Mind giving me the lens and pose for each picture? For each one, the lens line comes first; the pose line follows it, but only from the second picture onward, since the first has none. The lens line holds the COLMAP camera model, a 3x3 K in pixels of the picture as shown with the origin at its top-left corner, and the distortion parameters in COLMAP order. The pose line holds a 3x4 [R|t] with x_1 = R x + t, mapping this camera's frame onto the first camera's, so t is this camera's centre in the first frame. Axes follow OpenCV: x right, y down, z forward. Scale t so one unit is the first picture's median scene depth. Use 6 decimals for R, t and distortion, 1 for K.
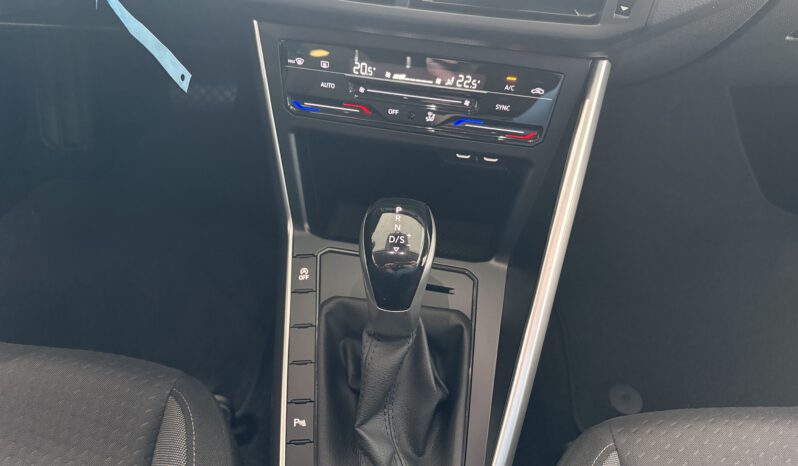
lens RADIAL K [[639.7, 0, 393.7], [0, 639.7, 259.8], [0, 0, 1]] dist [0.047429, -0.009480]
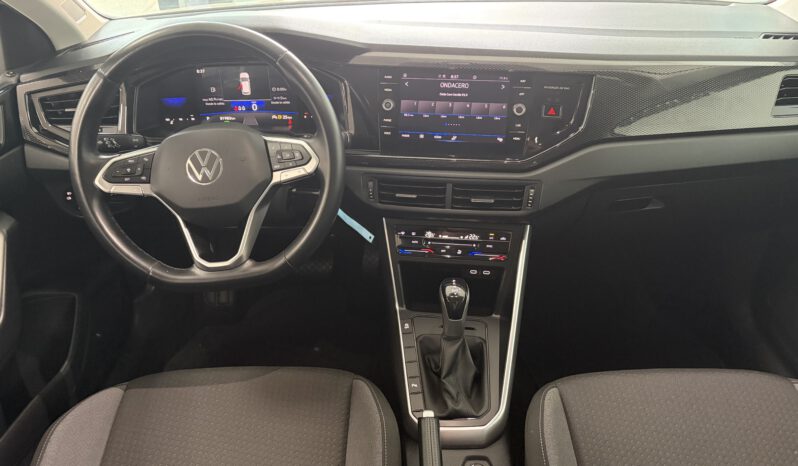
lens RADIAL K [[639.7, 0, 393.7], [0, 639.7, 259.8], [0, 0, 1]] dist [0.047429, -0.009480]
pose [[0.997937, -0.057913, 0.027702, -0.252837], [0.063657, 0.948533, -0.310214, 0.523920], [-0.008311, 0.311337, 0.950263, -1.237143]]
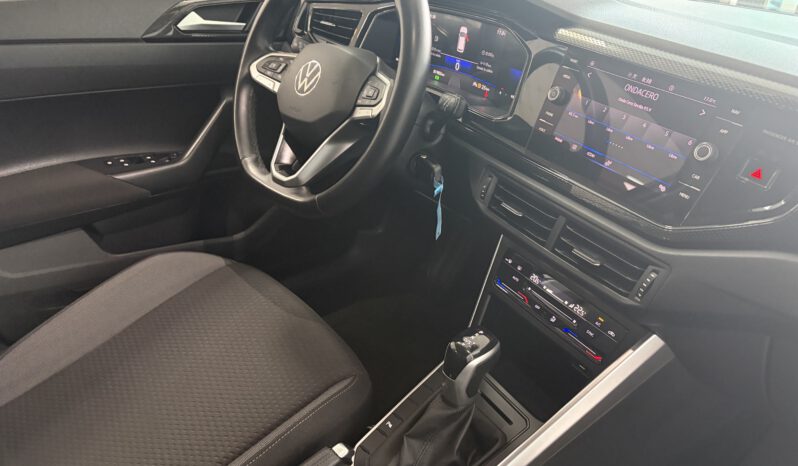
lens RADIAL K [[639.7, 0, 393.7], [0, 639.7, 259.8], [0, 0, 1]] dist [0.047429, -0.009480]
pose [[0.640117, 0.387103, -0.663628, 0.847750], [-0.618156, 0.772438, -0.145683, 0.157573], [0.456217, 0.503479, 0.733740, -0.490757]]
